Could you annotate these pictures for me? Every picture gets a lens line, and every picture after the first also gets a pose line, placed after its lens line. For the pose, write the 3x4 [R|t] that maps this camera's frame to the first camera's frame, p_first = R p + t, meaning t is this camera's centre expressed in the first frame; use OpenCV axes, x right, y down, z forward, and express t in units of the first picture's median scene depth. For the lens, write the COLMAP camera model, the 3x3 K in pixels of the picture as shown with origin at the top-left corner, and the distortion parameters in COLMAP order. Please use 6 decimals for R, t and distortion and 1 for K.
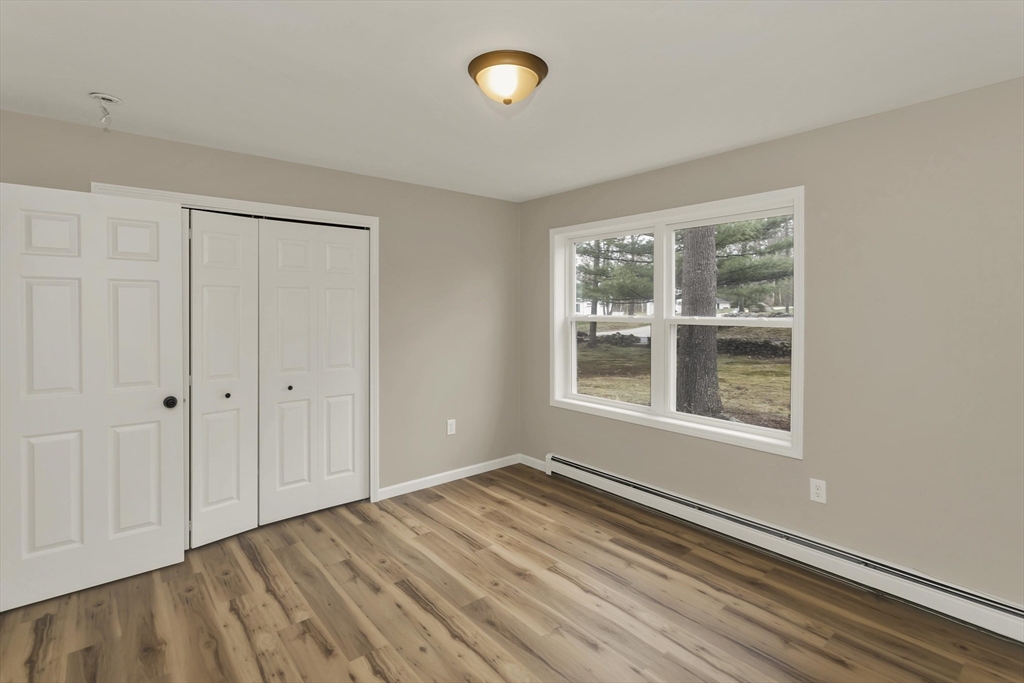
lens RADIAL K [[494.4, 0, 487.3], [0, 494.4, 317.0], [0, 0, 1]] dist [0.000397, 0.000120]
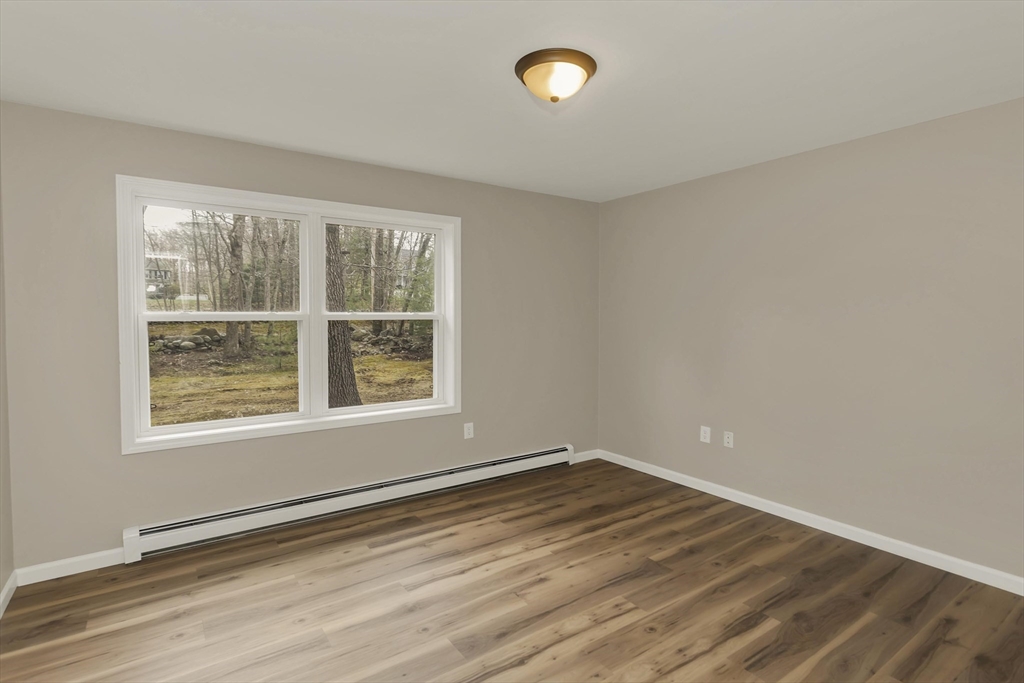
lens RADIAL K [[486.0, 0, 510.5], [0, 486.0, 332.0], [0, 0, 1]] dist [0.001089, 0.000743]
pose [[0.087422, -0.036548, 0.995501, -0.648990], [0.015823, 0.999252, 0.035296, 0.009936], [-0.996046, 0.012667, 0.087935, 0.655664]]
